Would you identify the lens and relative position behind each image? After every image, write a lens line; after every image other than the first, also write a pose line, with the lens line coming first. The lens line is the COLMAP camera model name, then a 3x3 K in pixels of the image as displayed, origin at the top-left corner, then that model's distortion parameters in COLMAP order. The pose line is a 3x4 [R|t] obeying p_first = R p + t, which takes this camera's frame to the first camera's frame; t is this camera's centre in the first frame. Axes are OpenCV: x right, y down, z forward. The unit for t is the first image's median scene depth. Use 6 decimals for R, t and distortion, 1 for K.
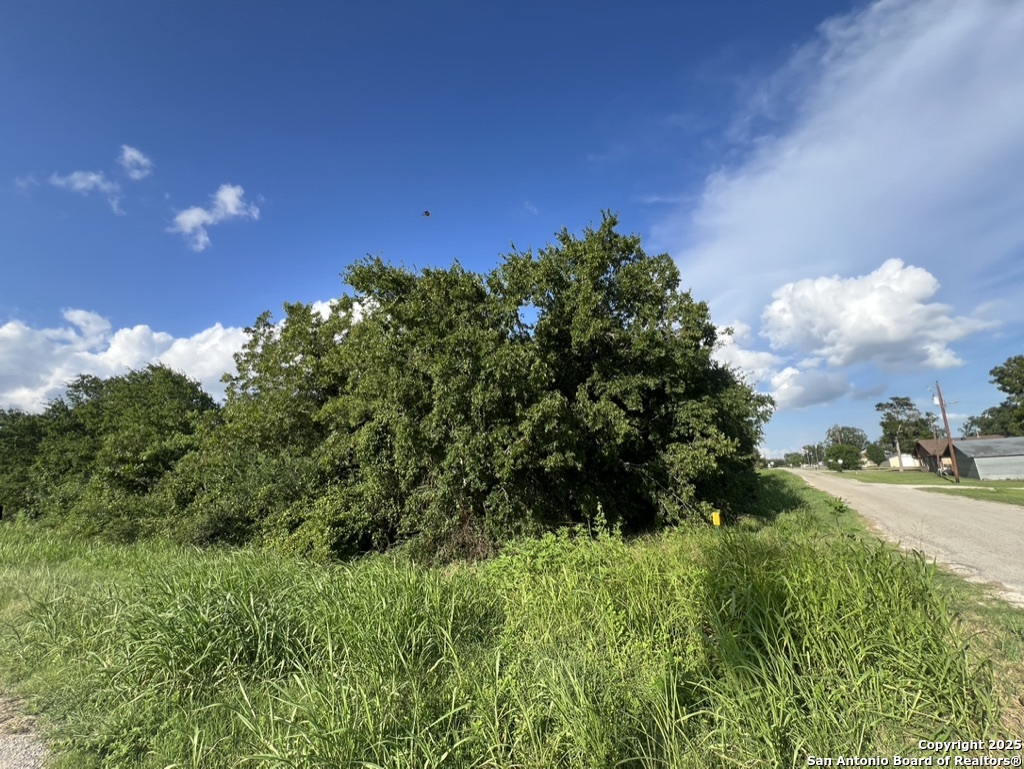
lens RADIAL K [[409.5, 0, 466.2], [0, 409.5, 386.3], [0, 0, 1]] dist [0.010922, -0.002706]
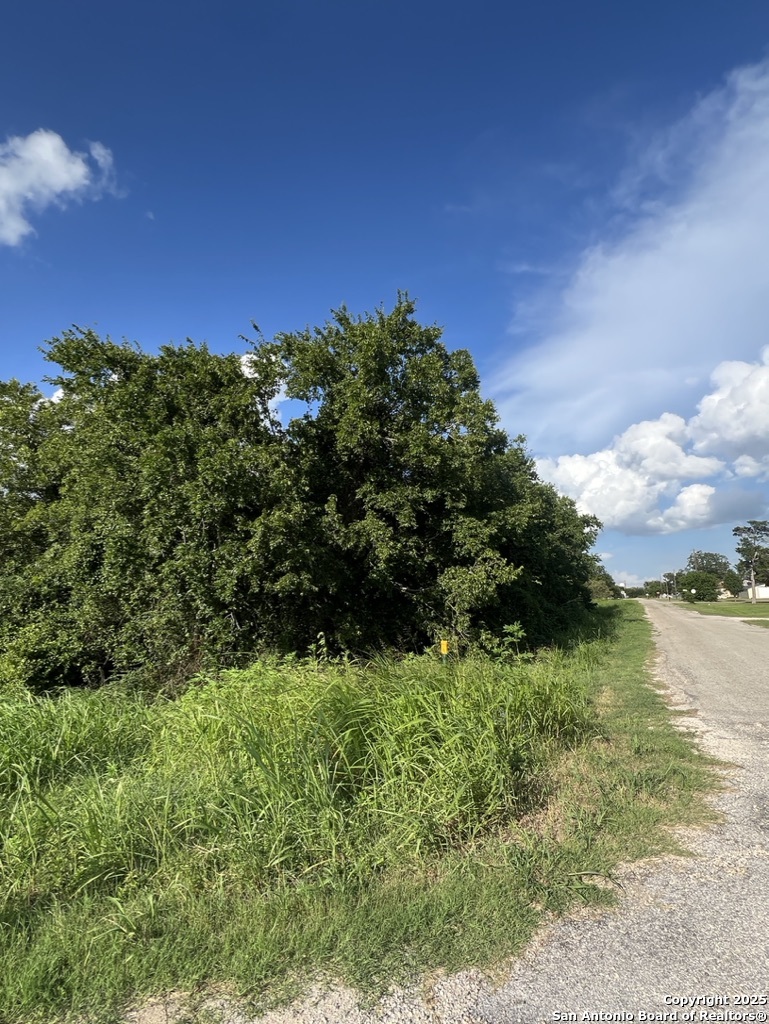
lens RADIAL K [[518.3, 0, 340.5], [0, 518.3, 520.7], [0, 0, 1]] dist [-0.004468, 0.003219]
pose [[0.993593, 0.028715, 0.109305, 0.147405], [-0.034611, 0.998025, 0.052430, -0.008567], [-0.107584, -0.055877, 0.992625, -0.071863]]
